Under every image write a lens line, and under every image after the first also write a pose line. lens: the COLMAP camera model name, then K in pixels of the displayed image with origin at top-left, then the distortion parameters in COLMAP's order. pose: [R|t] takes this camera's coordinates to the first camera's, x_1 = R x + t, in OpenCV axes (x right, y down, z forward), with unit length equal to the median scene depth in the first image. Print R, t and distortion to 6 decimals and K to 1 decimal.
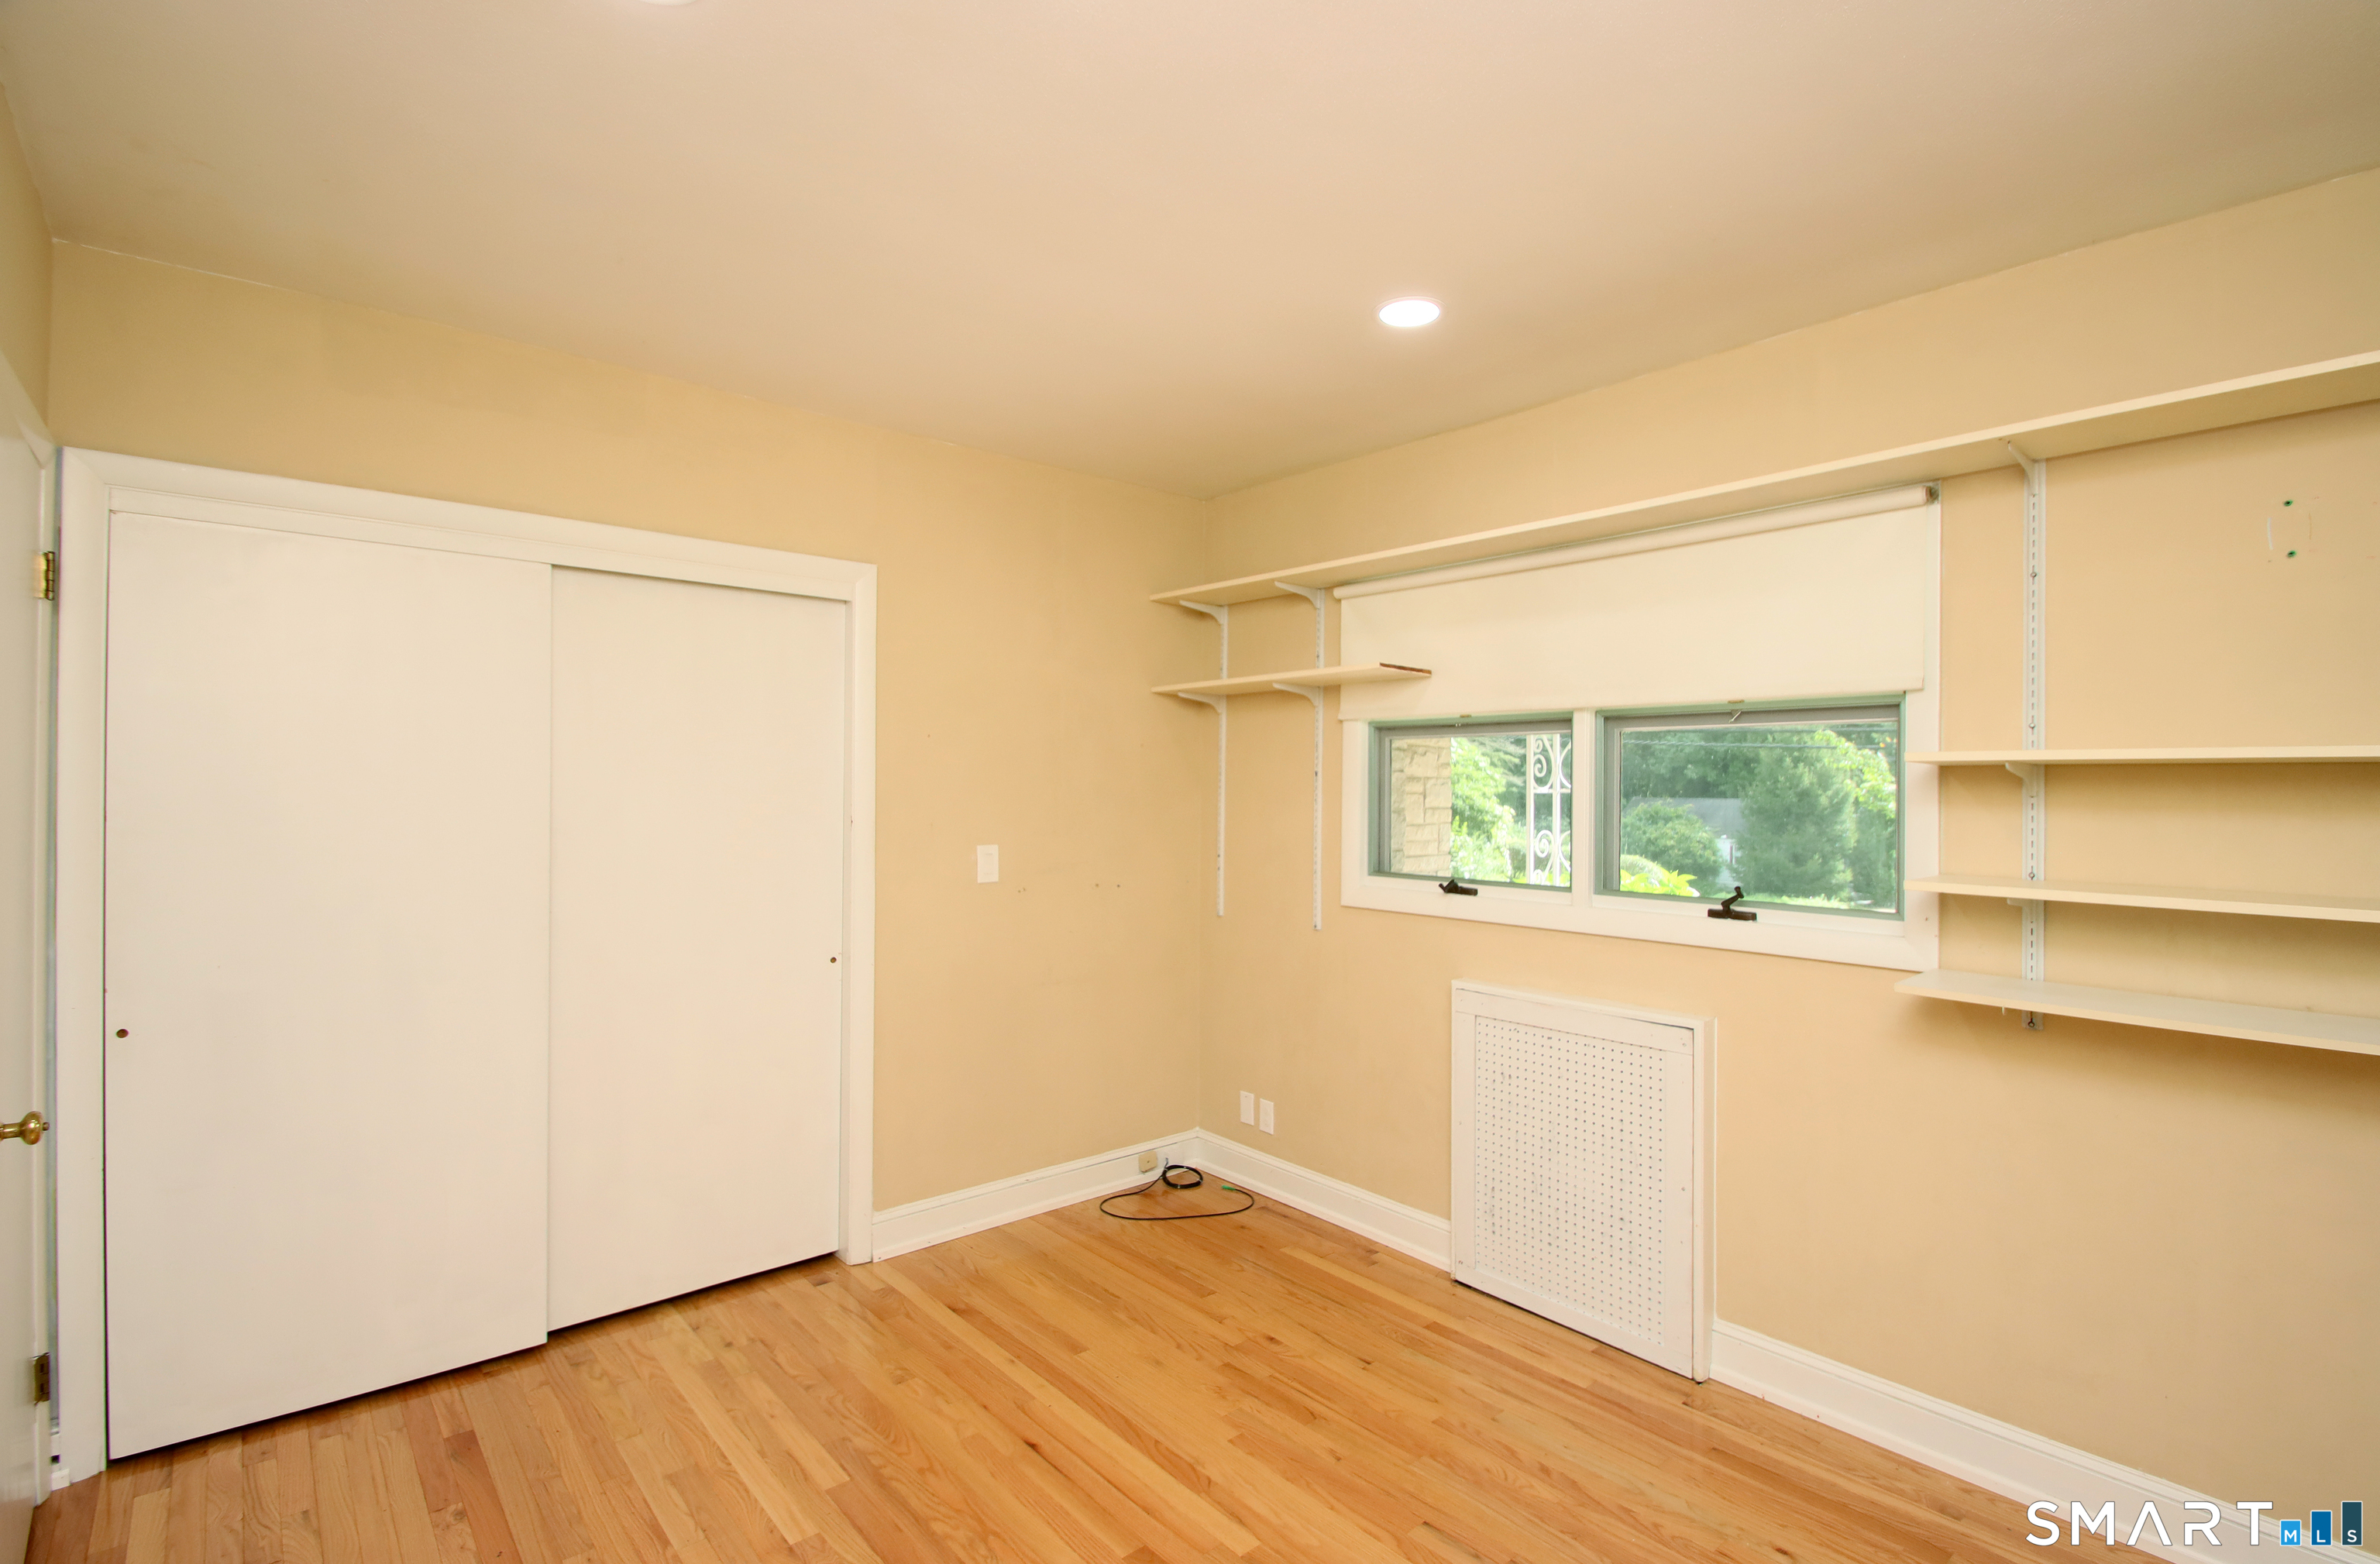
lens RADIAL K [[1104.1, 0, 1203.9], [0, 1104.1, 785.5], [0, 0, 1]] dist [0.008875, -0.013915]
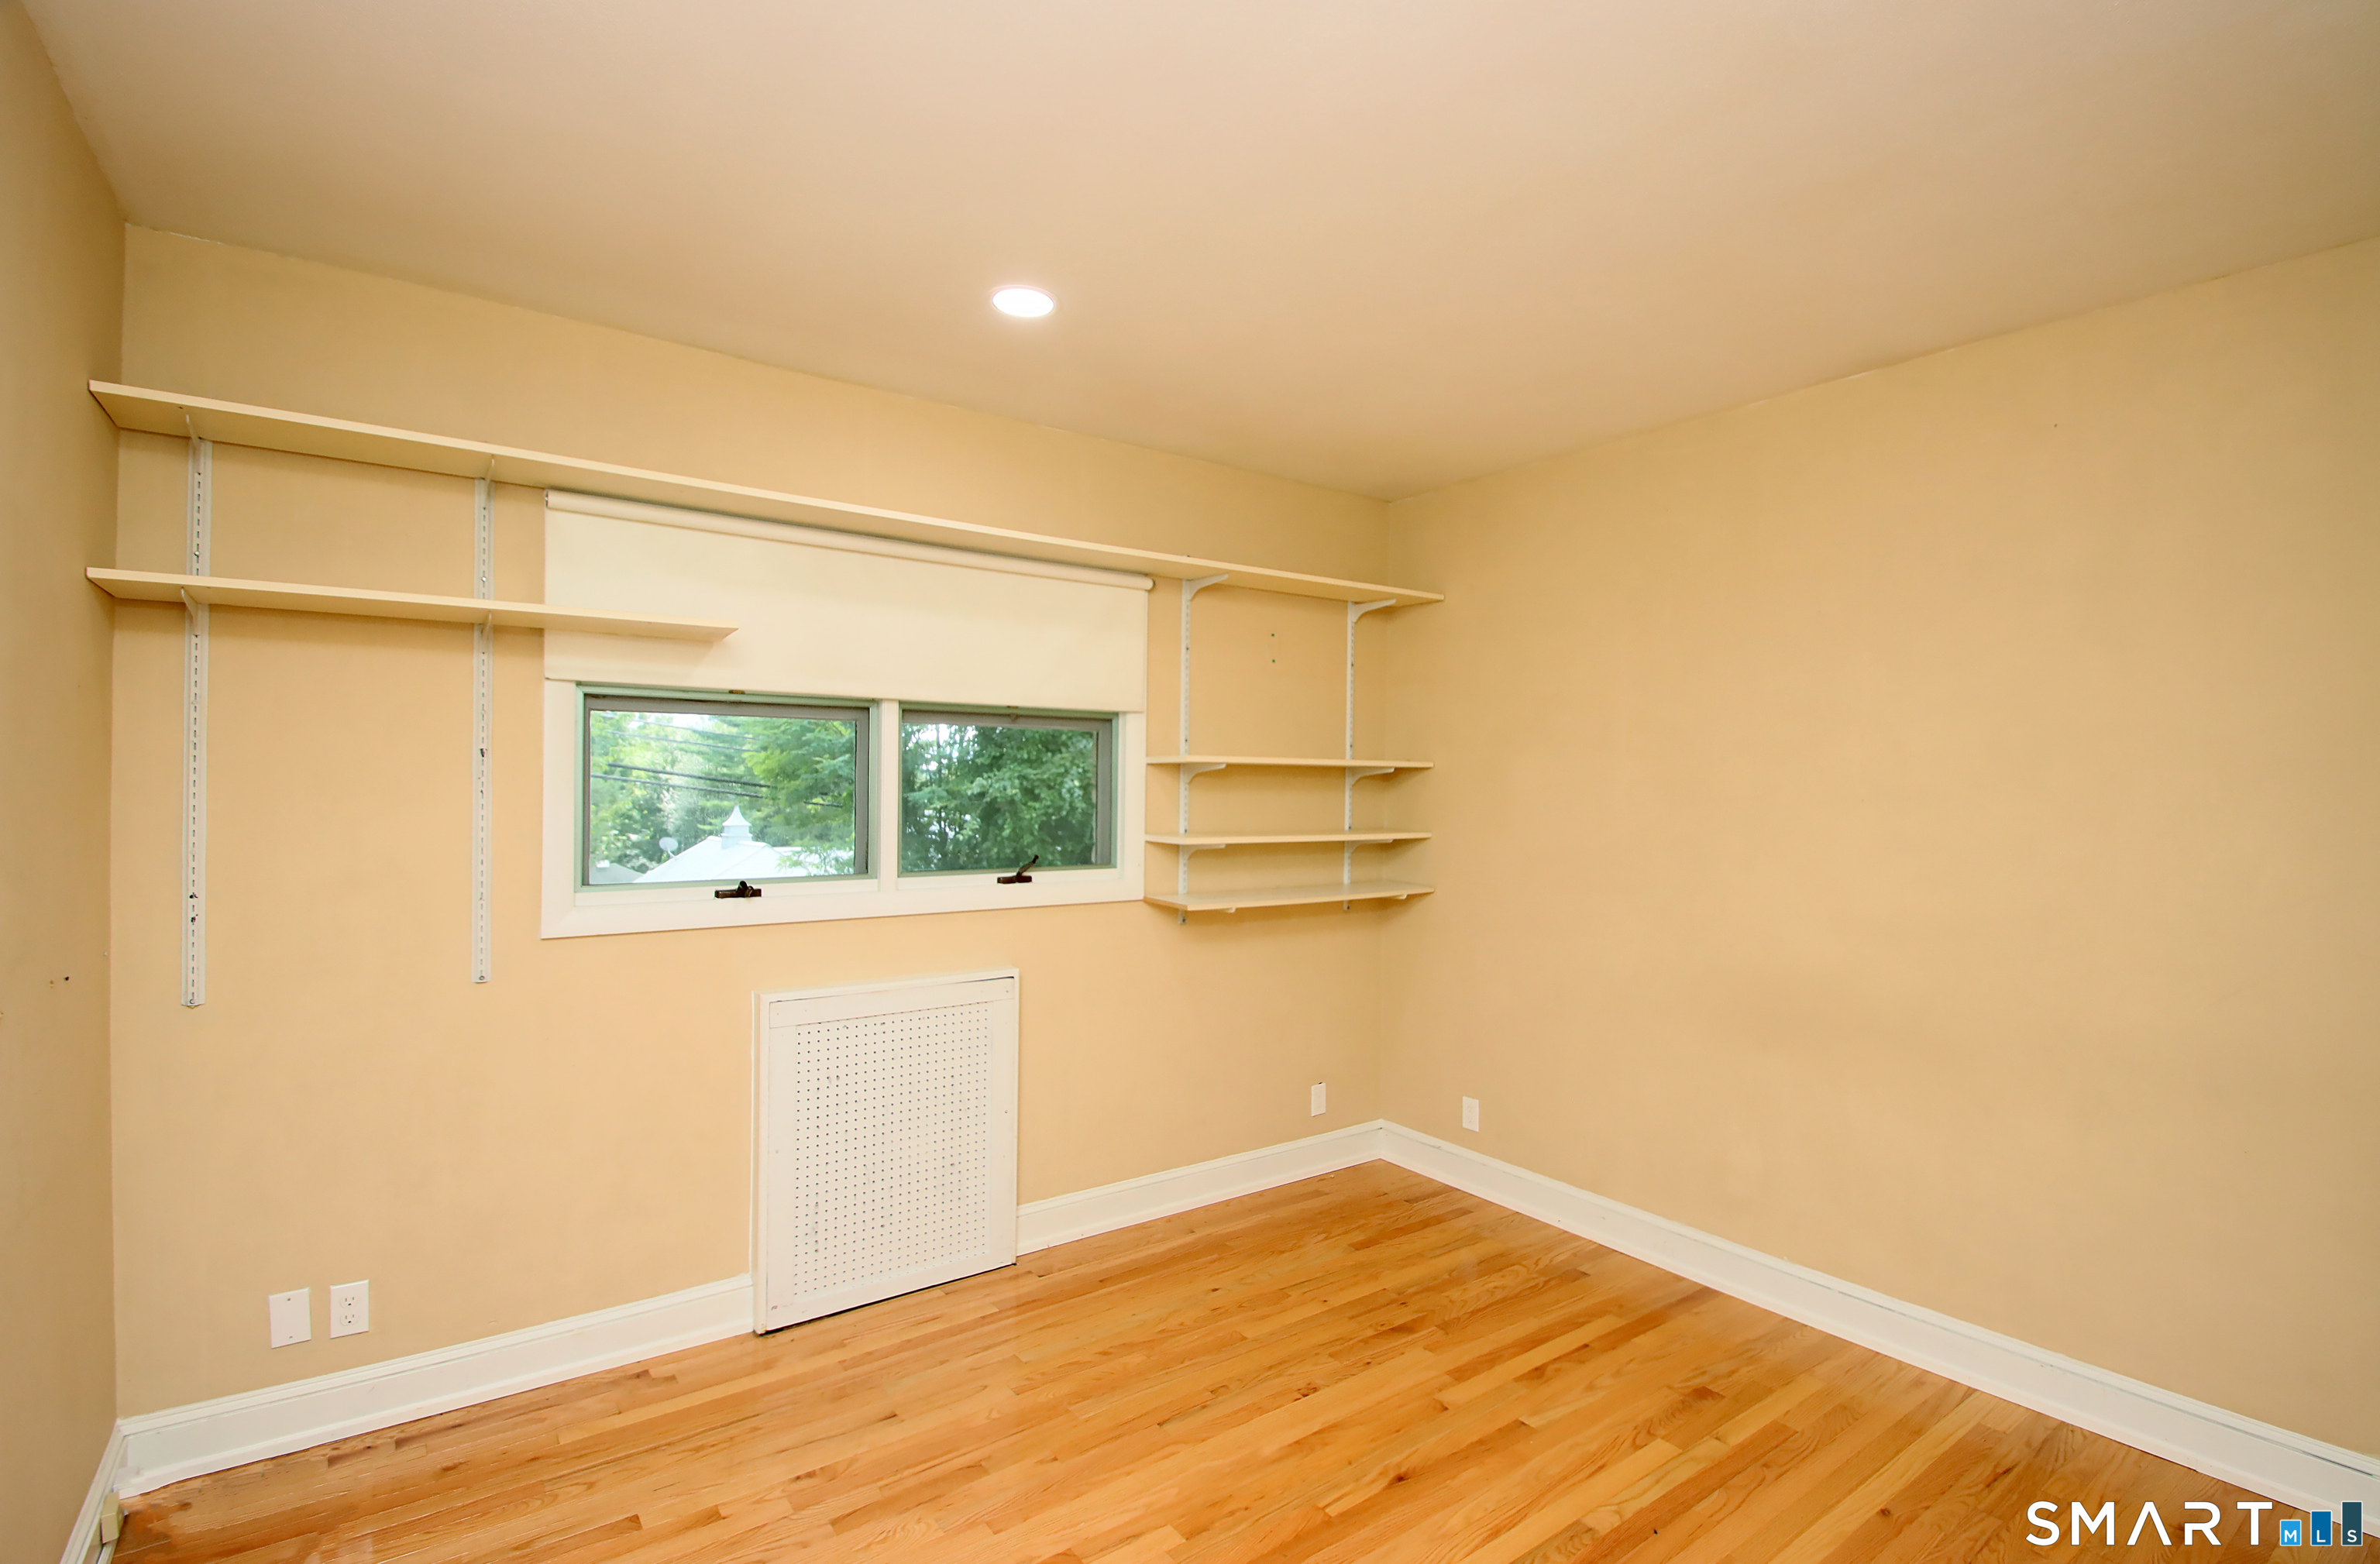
lens RADIAL K [[1104.1, 0, 1203.9], [0, 1104.1, 785.5], [0, 0, 1]] dist [0.008875, -0.013915]
pose [[0.070053, -0.010176, 0.997491, -0.672725], [-0.013052, 0.999853, 0.011117, -0.004240], [-0.997458, -0.013798, 0.069910, 0.640200]]
